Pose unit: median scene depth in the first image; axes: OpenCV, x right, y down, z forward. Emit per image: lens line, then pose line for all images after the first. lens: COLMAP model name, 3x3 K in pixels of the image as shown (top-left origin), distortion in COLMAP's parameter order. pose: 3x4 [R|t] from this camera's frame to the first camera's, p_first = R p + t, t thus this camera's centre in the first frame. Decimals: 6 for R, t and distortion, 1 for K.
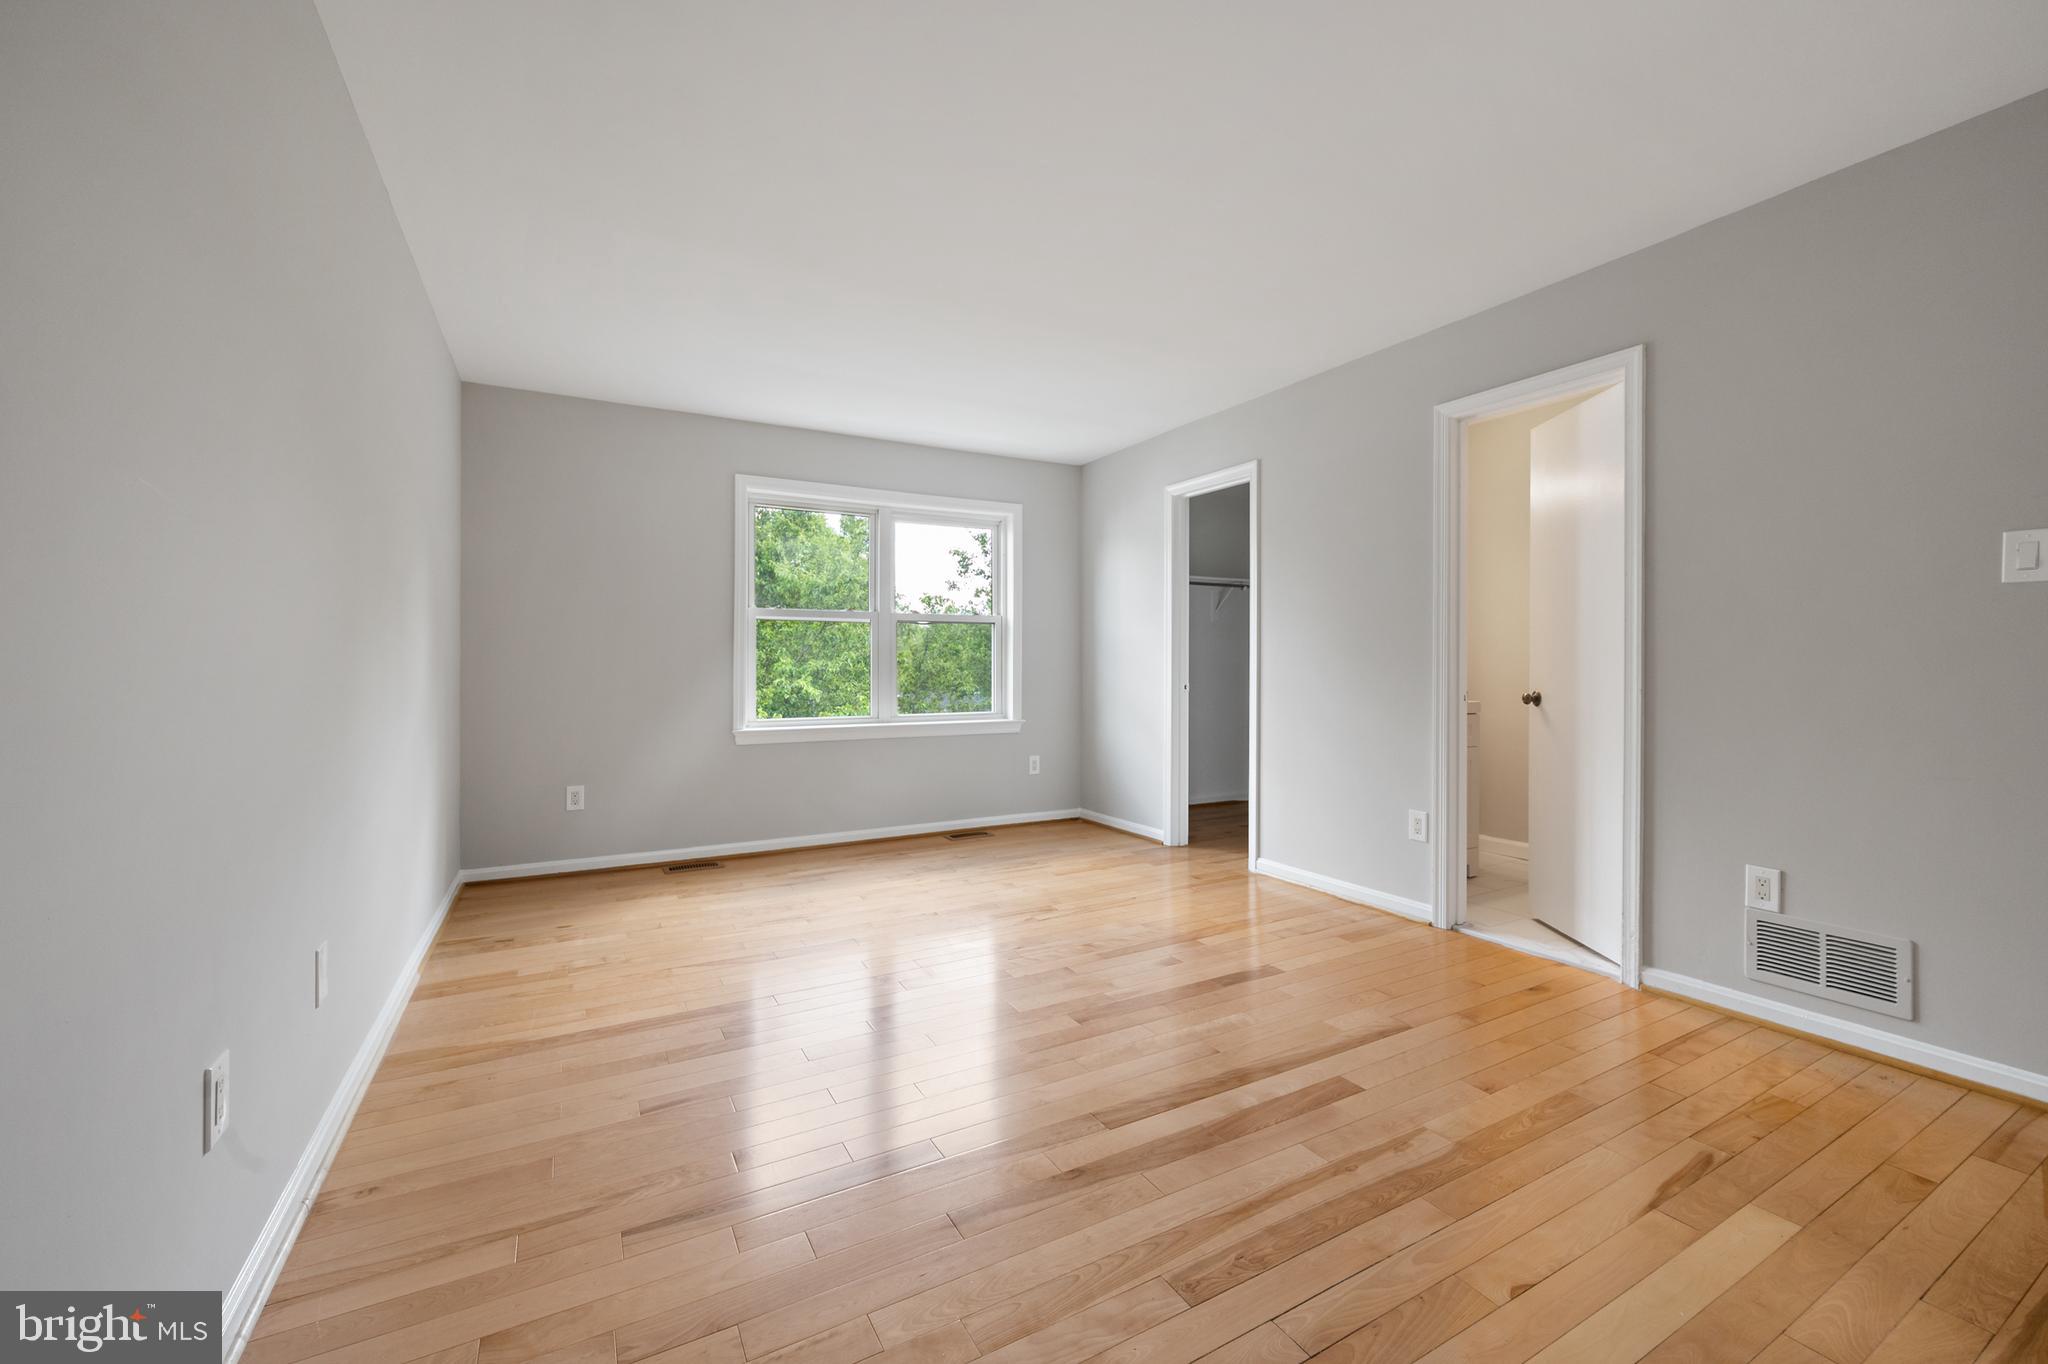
lens RADIAL K [[811.5, 0, 1024.0], [0, 811.5, 682.0], [0, 0, 1]] dist [-0.004367, 0.000047]
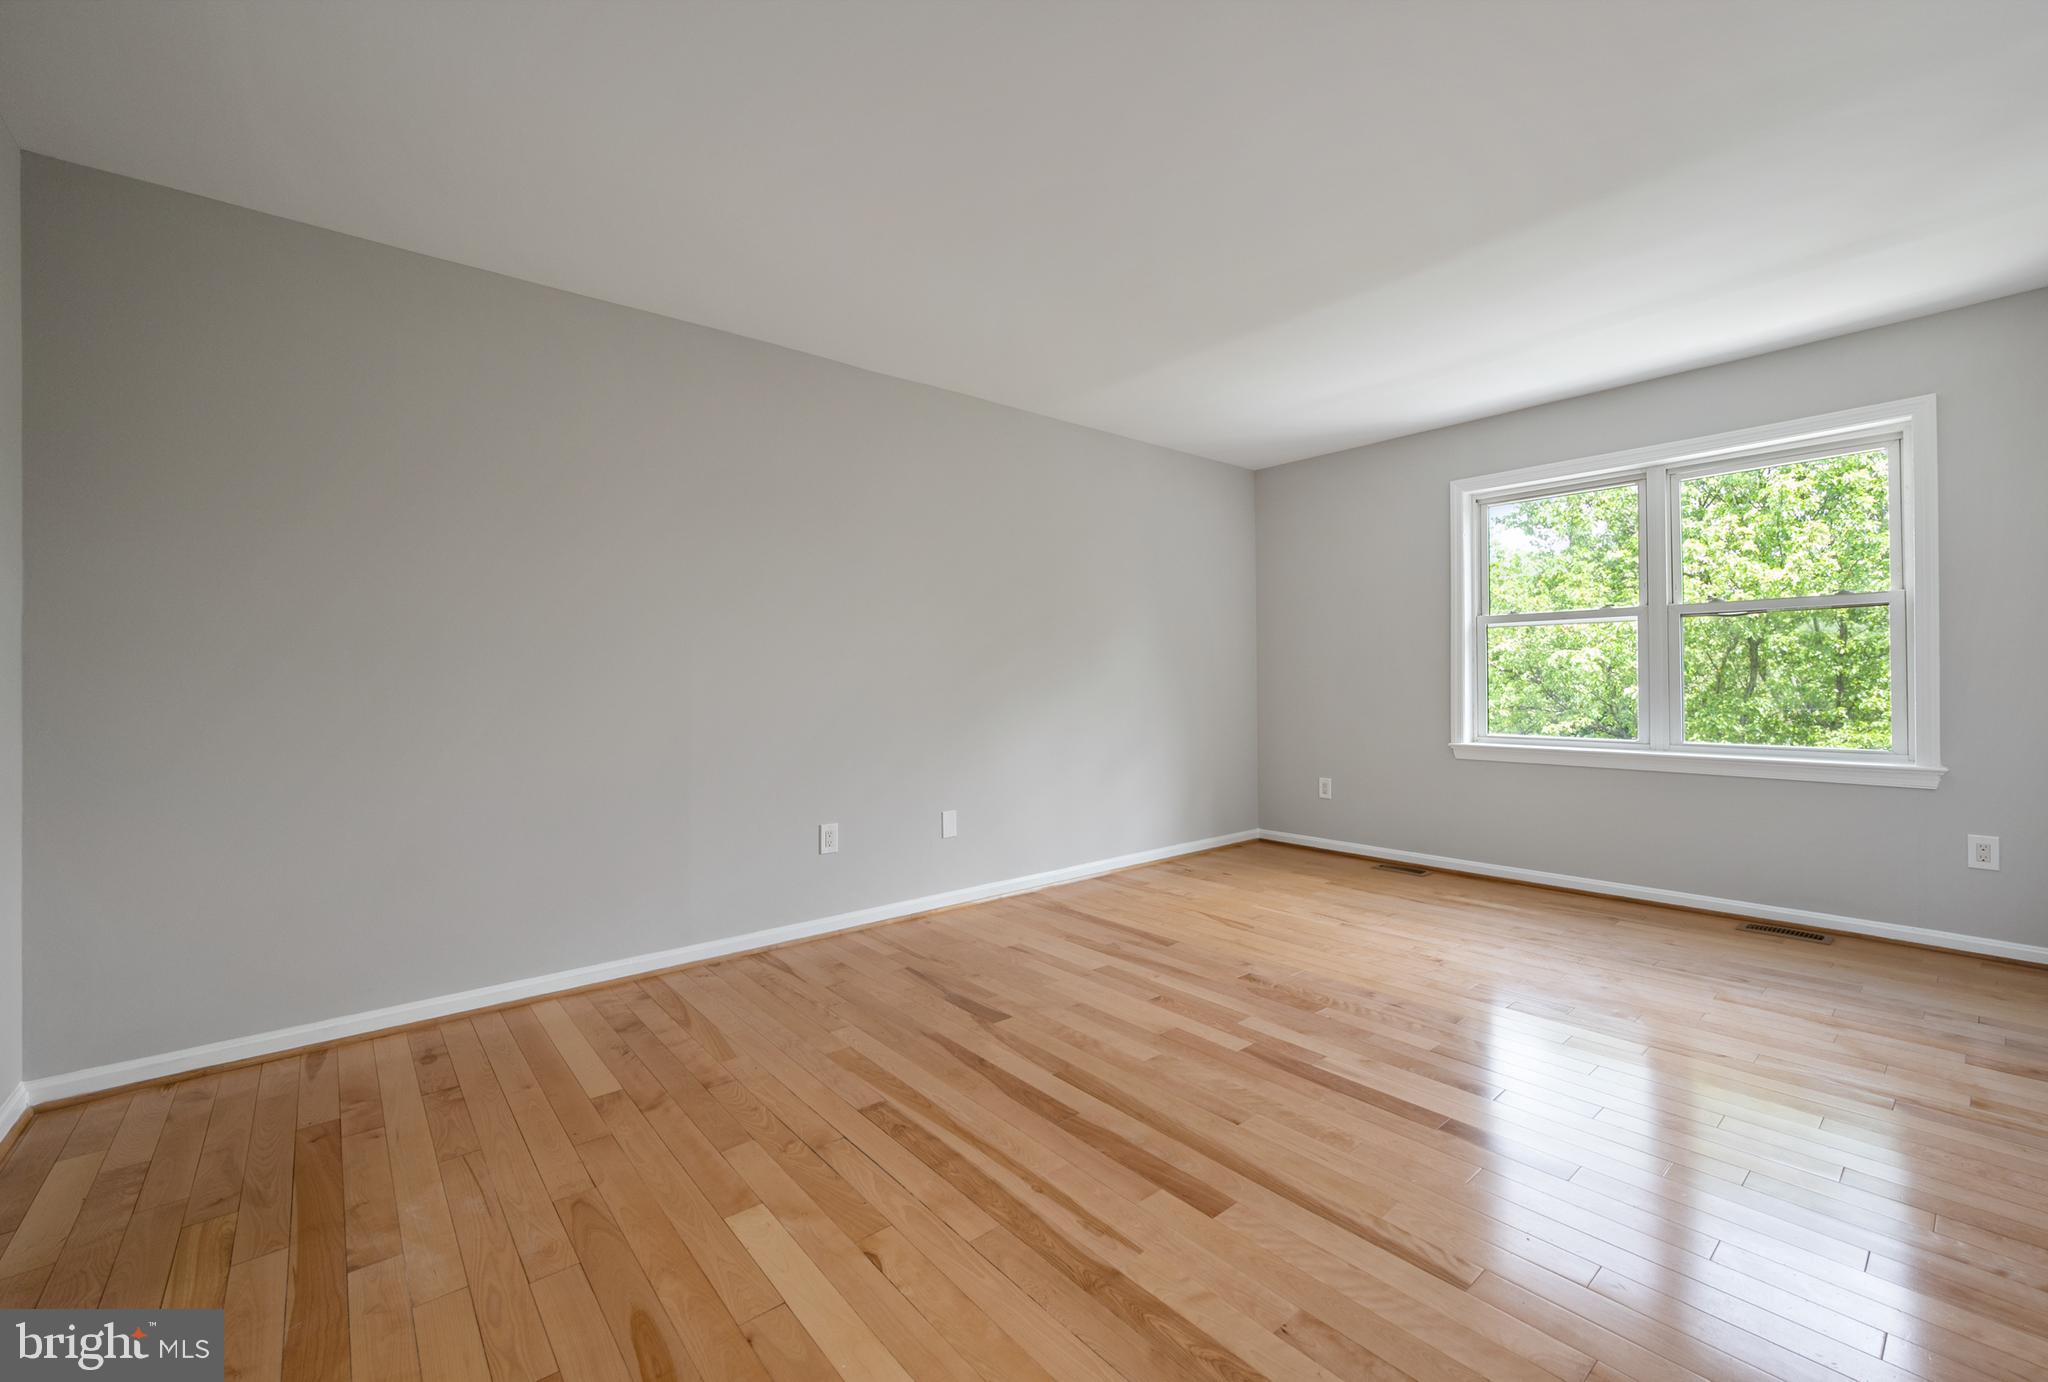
lens RADIAL K [[841.6, 0, 1024.3], [0, 841.6, 677.4], [0, 0, 1]] dist [0.000026, -0.000089]
pose [[0.193050, -0.005074, -0.981176, 0.894771], [-0.010671, 0.999917, -0.007271, -0.010559], [0.981131, 0.011874, 0.192980, 0.492612]]
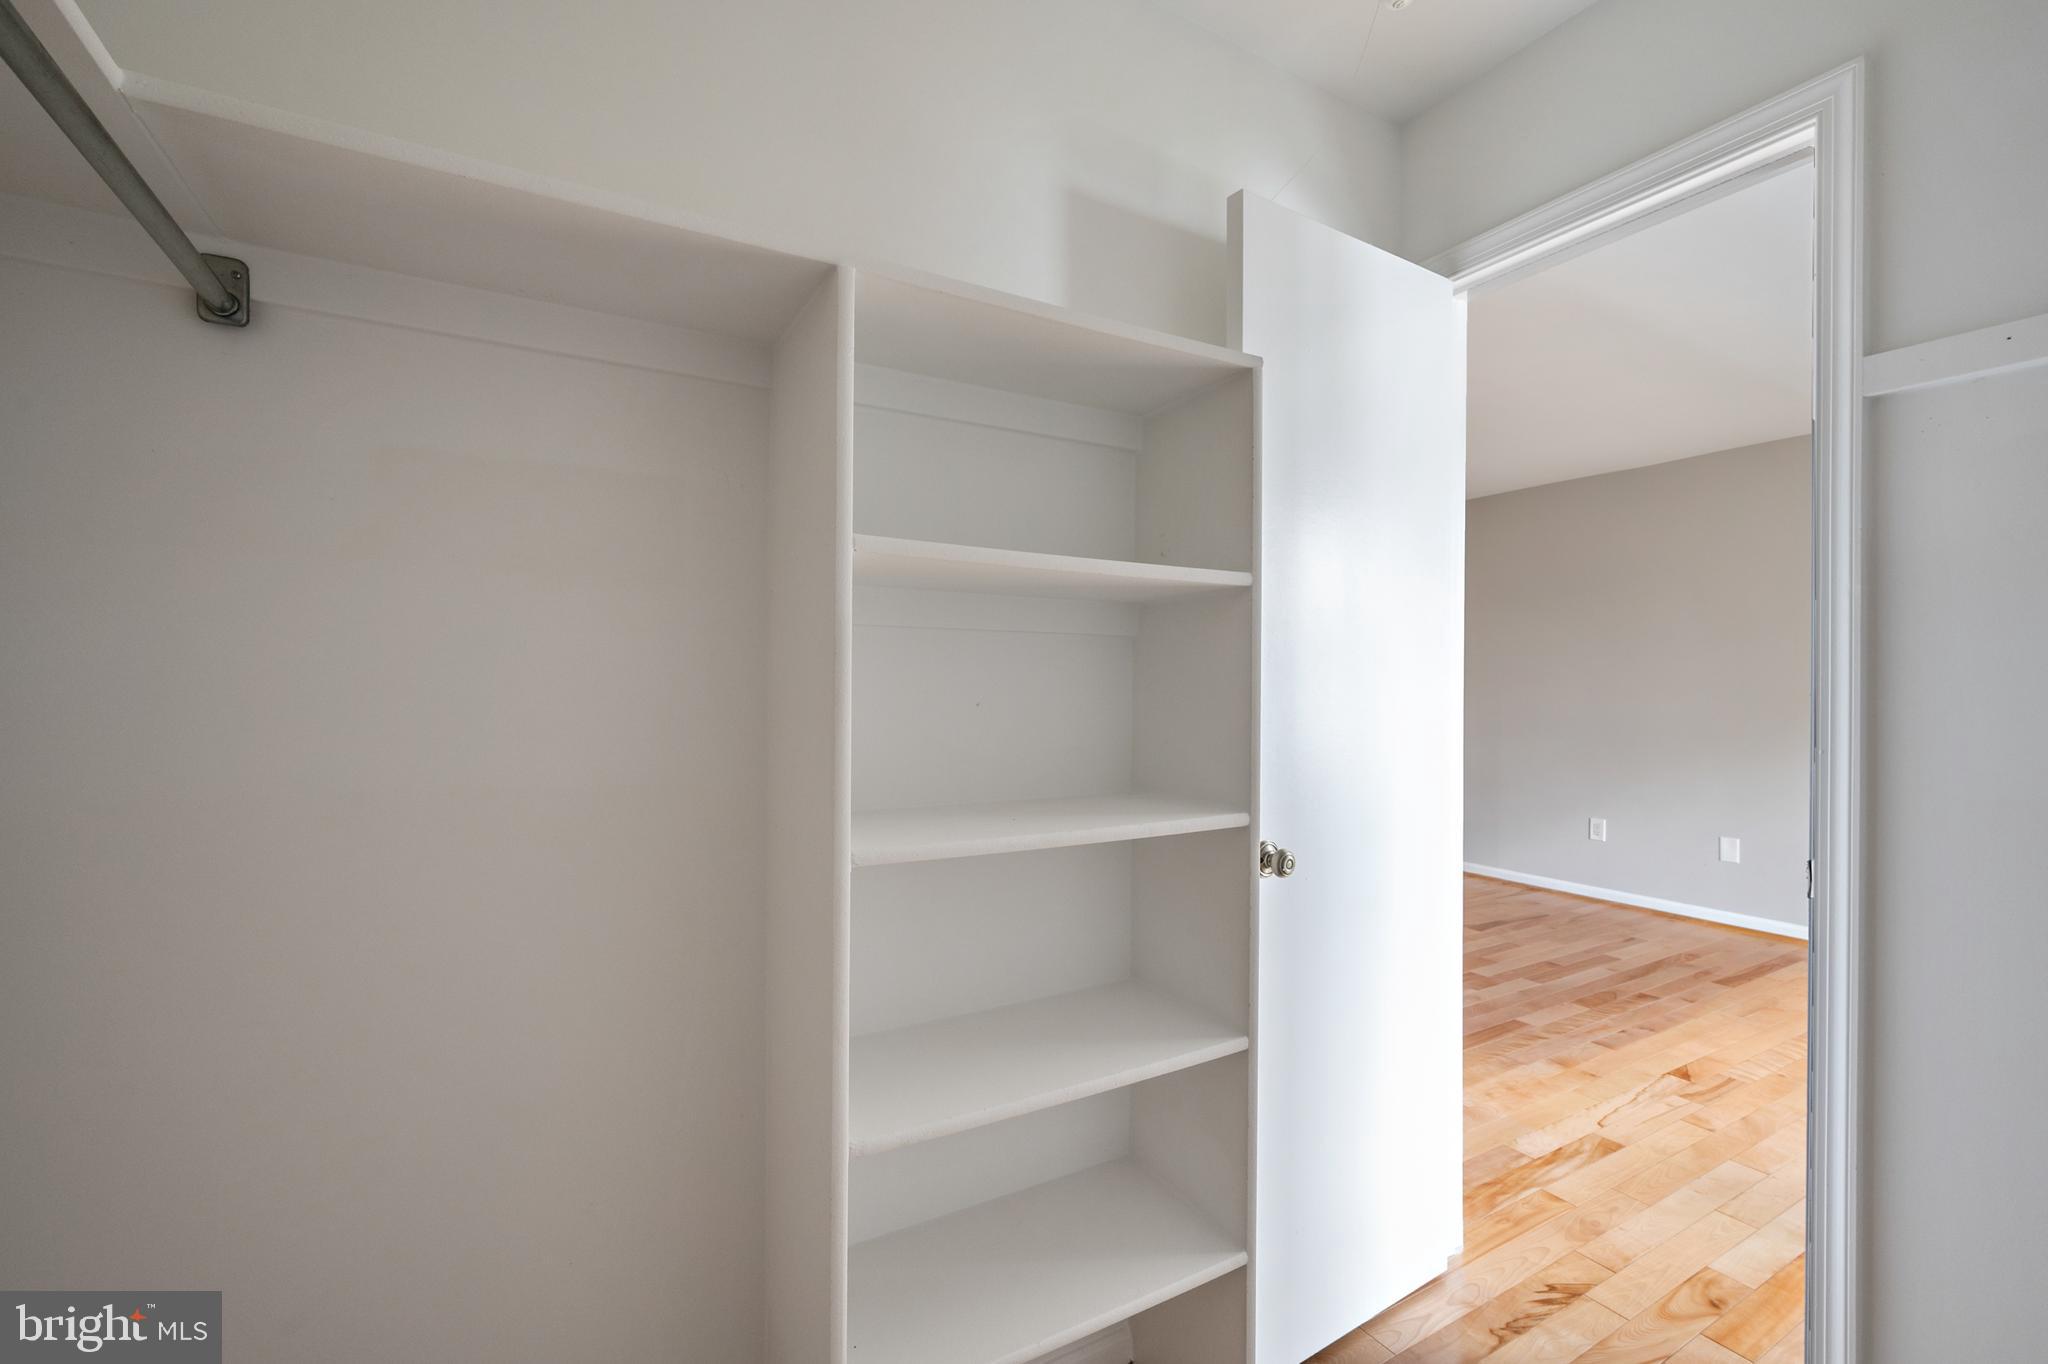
lens RADIAL K [[874.5, 0, 1024.0], [0, 874.5, 682.0], [0, 0, 1]] dist [-0.000191, -0.000021]
pose [[-0.999665, -0.004263, -0.025546, 0.806384], [-0.004777, 0.999786, 0.020105, -0.108294], [0.025455, 0.020220, -0.999471, 2.256000]]
